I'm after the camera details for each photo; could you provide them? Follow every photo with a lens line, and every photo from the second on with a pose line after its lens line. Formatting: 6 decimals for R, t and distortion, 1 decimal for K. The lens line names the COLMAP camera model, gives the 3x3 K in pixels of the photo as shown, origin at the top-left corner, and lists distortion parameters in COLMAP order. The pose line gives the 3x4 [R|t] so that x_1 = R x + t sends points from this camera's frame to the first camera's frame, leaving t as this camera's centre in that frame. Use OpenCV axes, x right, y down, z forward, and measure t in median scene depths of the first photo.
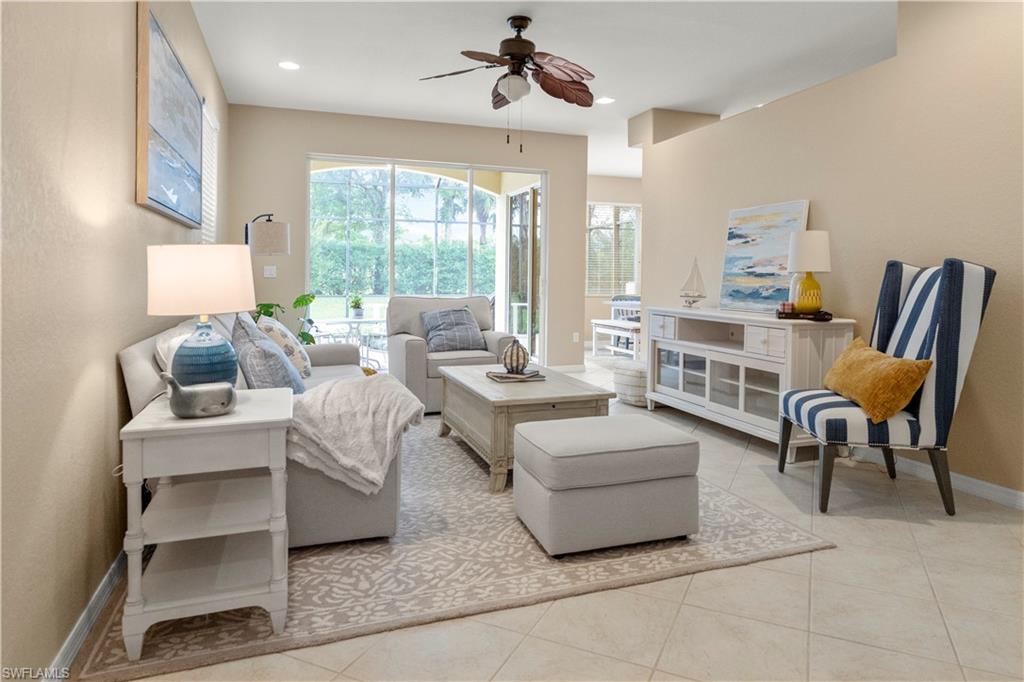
lens RADIAL K [[622.5, 0, 516.3], [0, 622.5, 276.9], [0, 0, 1]] dist [0.002089, 0.000376]
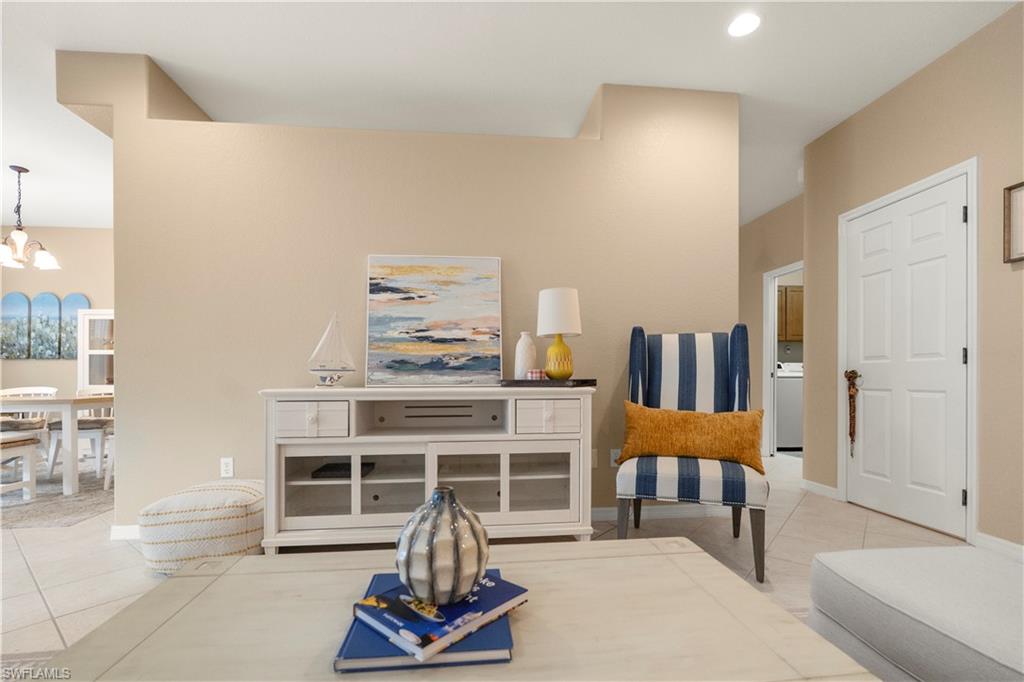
lens RADIAL K [[454.6, 0, 510.8], [0, 454.6, 378.7], [0, 0, 1]] dist [-0.004589, -0.000355]
pose [[0.236345, -0.019447, 0.971474, -0.249996], [0.006782, 0.999808, 0.018364, 0.056372], [-0.971645, 0.002248, 0.236432, 1.202189]]
